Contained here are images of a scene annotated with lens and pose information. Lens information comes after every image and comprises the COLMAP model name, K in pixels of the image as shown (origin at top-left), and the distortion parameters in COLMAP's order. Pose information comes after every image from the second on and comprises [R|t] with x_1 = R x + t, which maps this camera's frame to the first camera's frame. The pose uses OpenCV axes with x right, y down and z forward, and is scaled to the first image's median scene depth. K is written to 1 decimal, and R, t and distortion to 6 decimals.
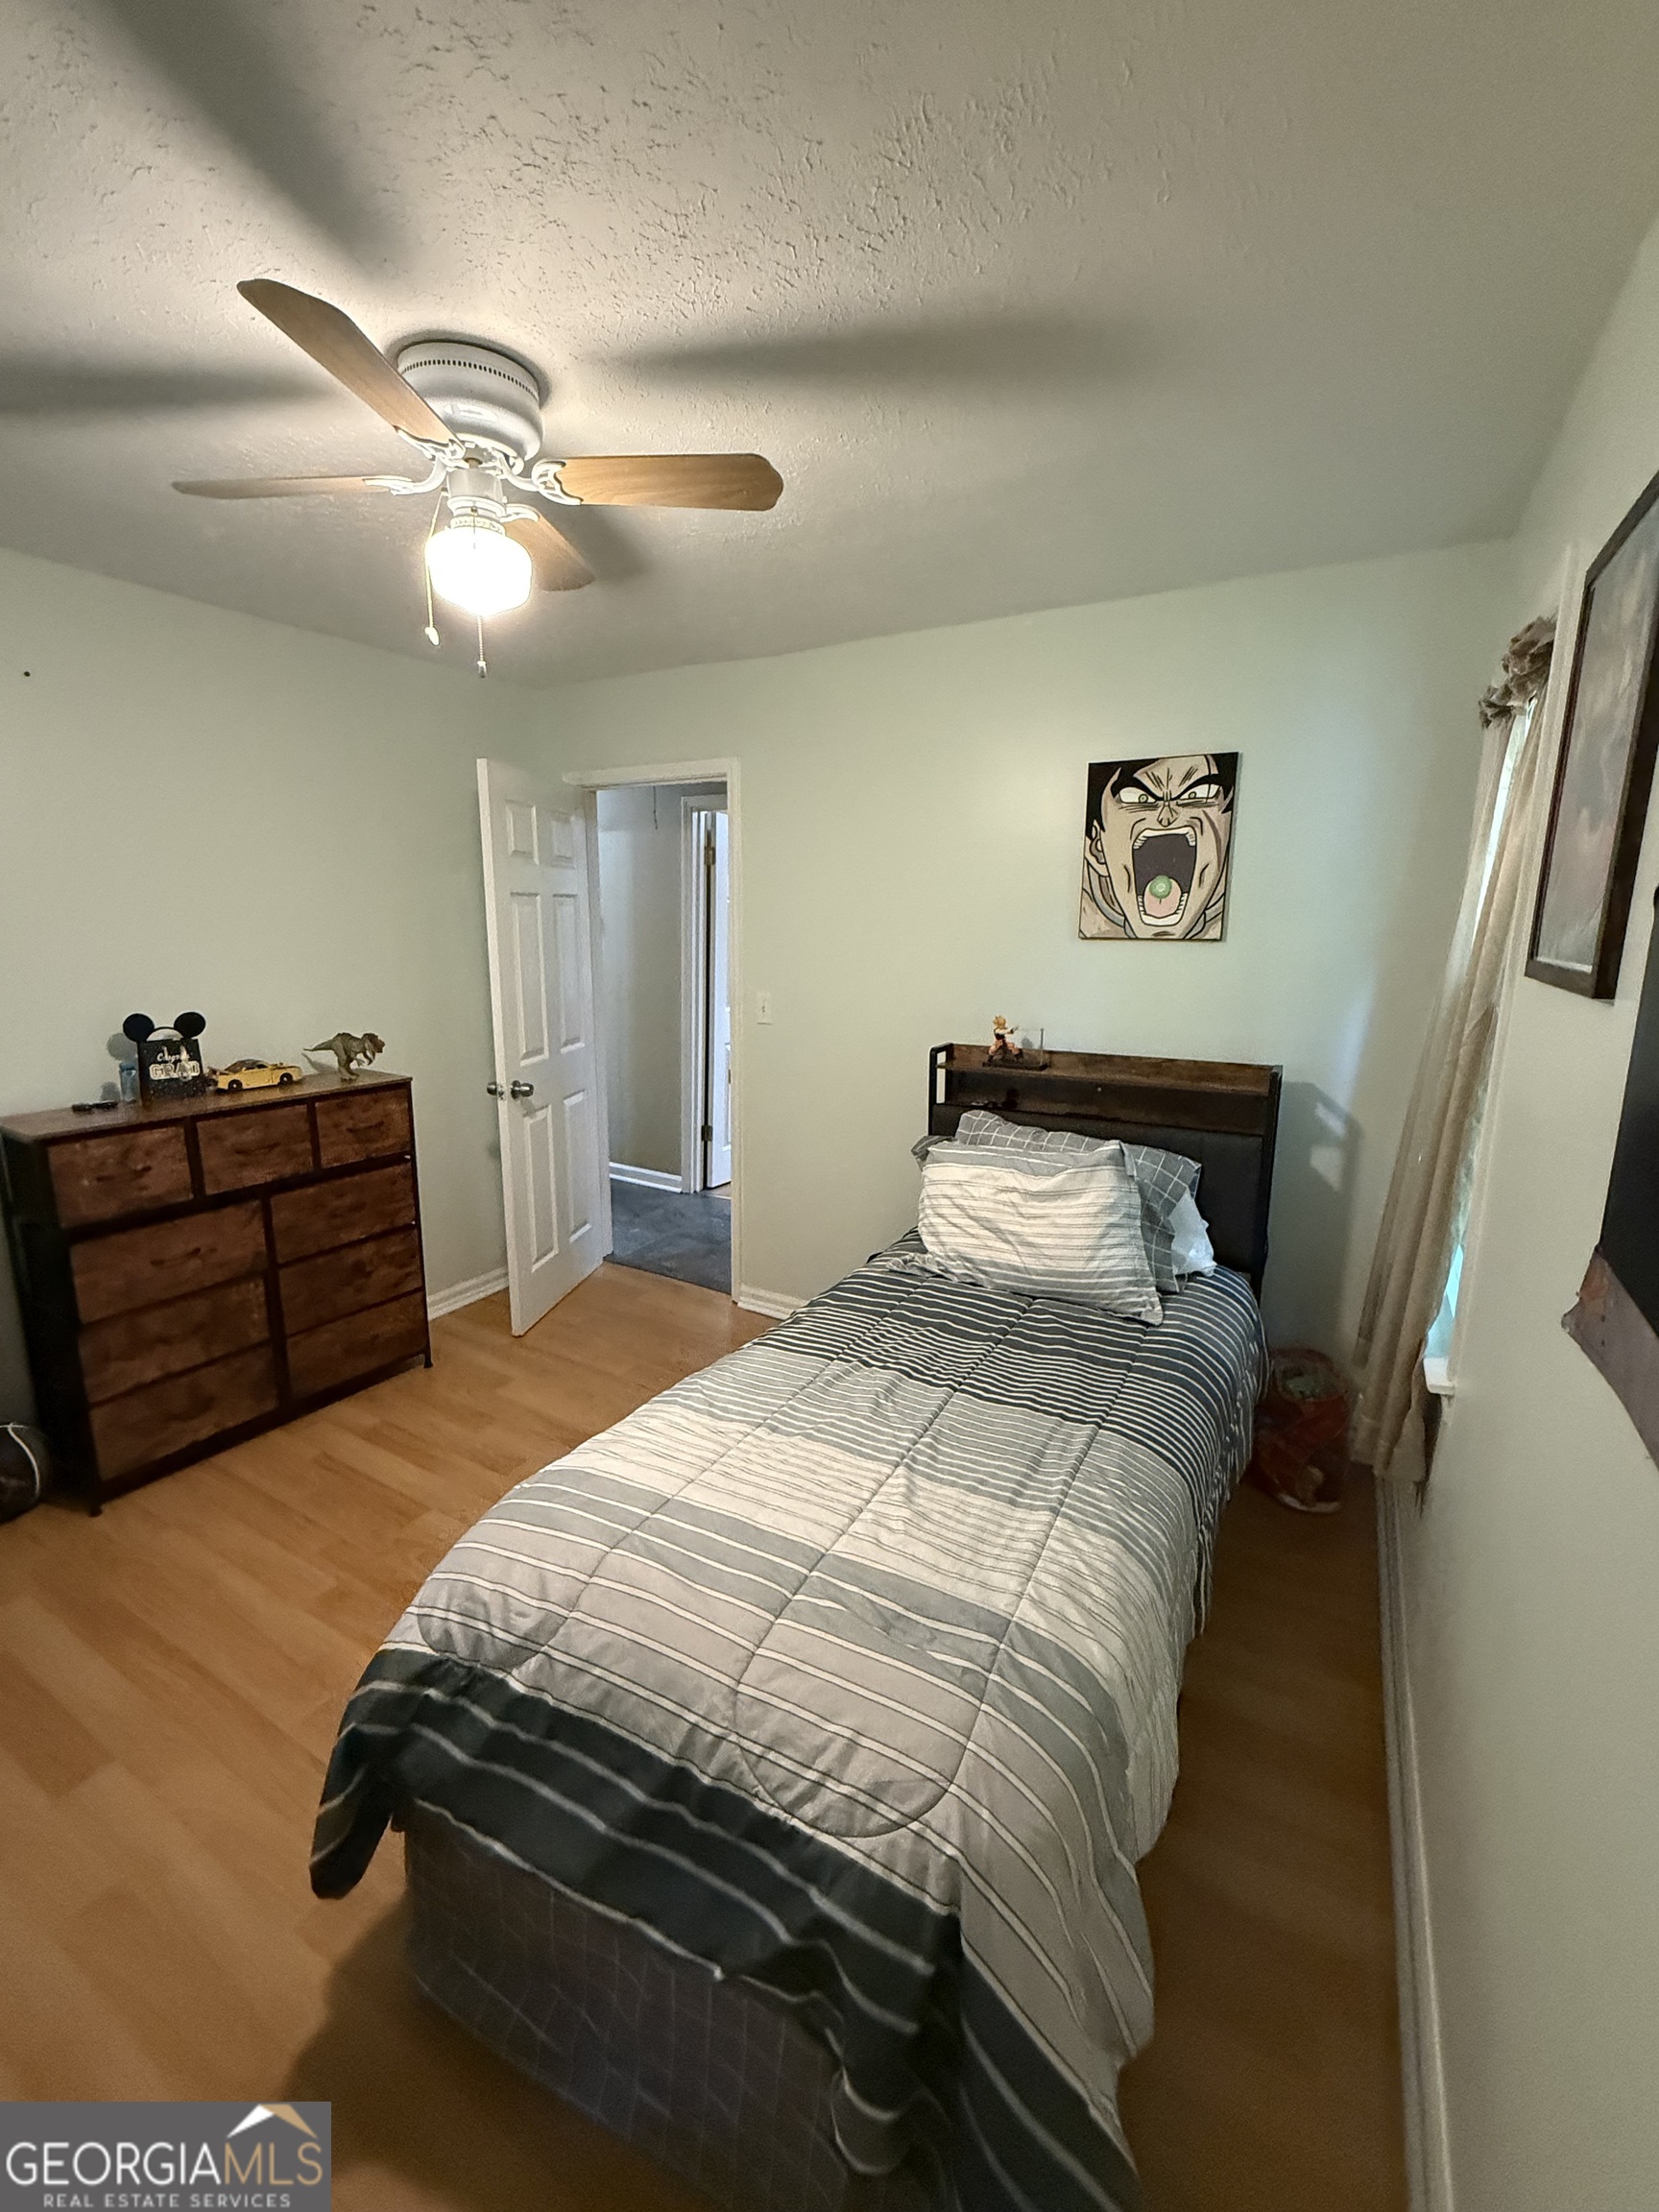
lens RADIAL K [[968.0, 0, 826.3], [0, 968.0, 1103.4], [0, 0, 1]] dist [0.000198, 0.000080]
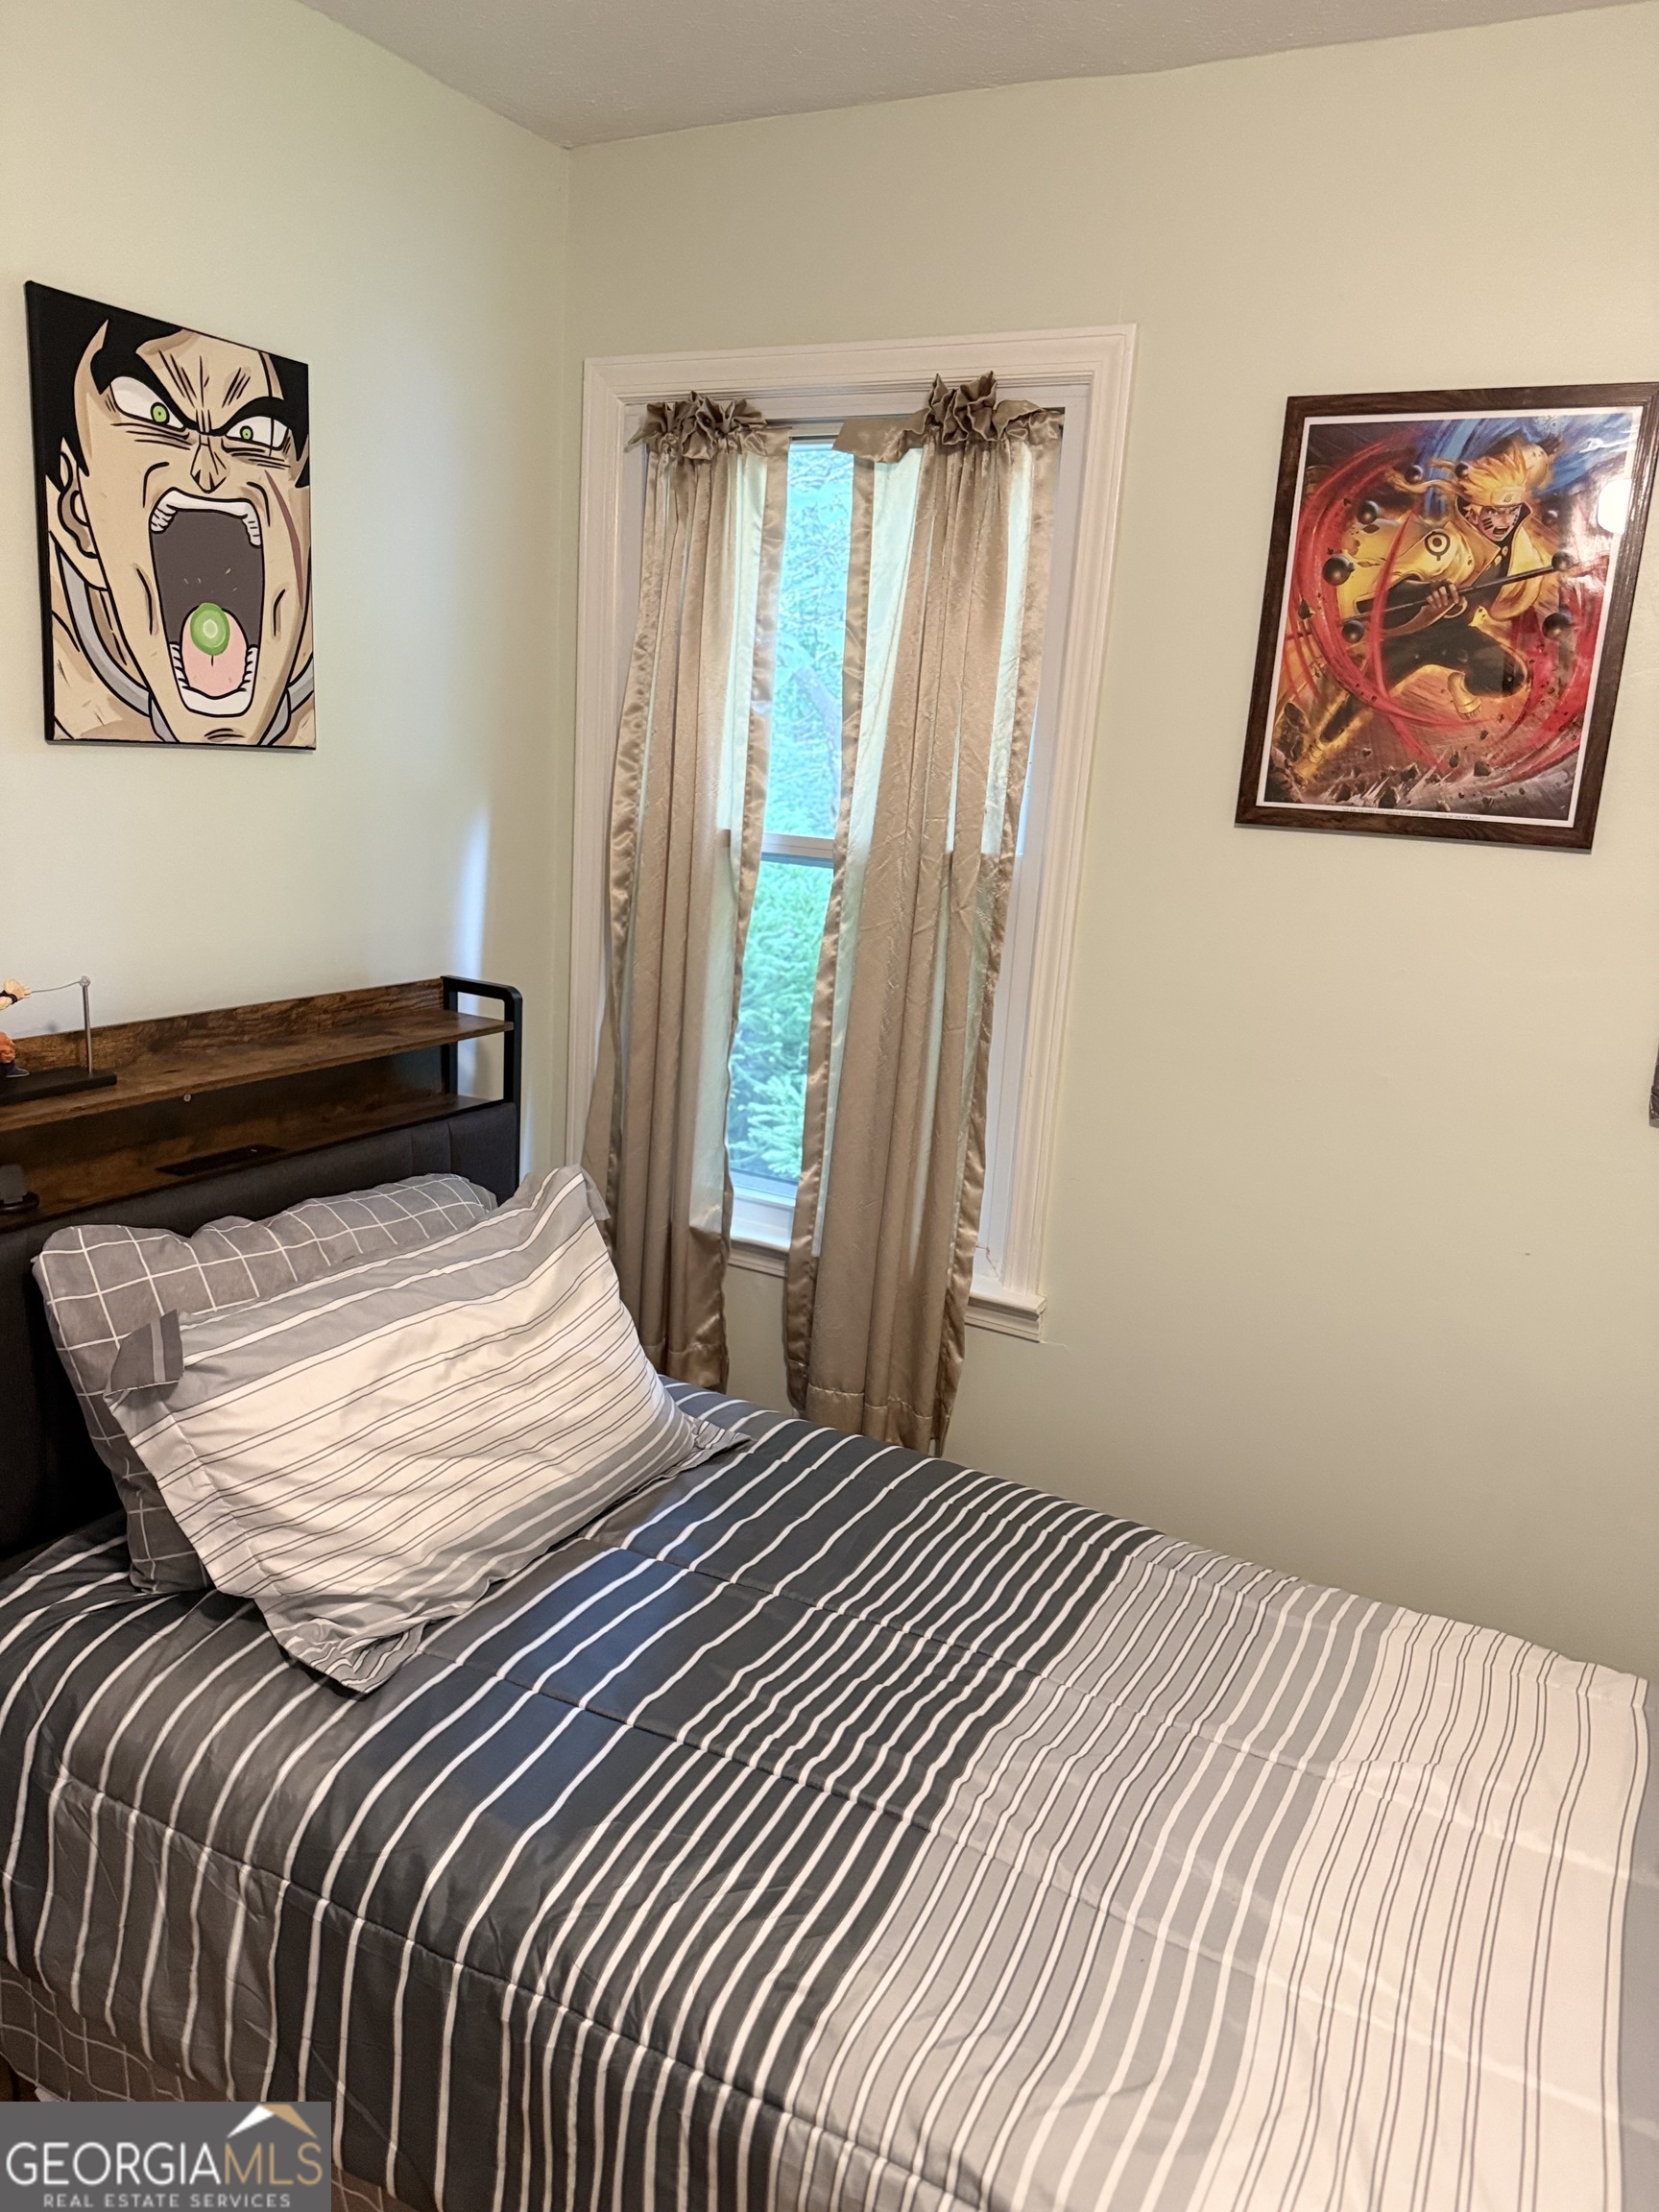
lens RADIAL K [[1547.9, 0, 824.7], [0, 1547.9, 1109.4], [0, 0, 1]] dist [-0.011334, -0.005504]
pose [[-0.022082, -0.236166, 0.971462, -0.417324], [0.131541, 0.962565, 0.236994, -0.141802], [-0.991065, 0.133020, 0.009810, 0.745997]]
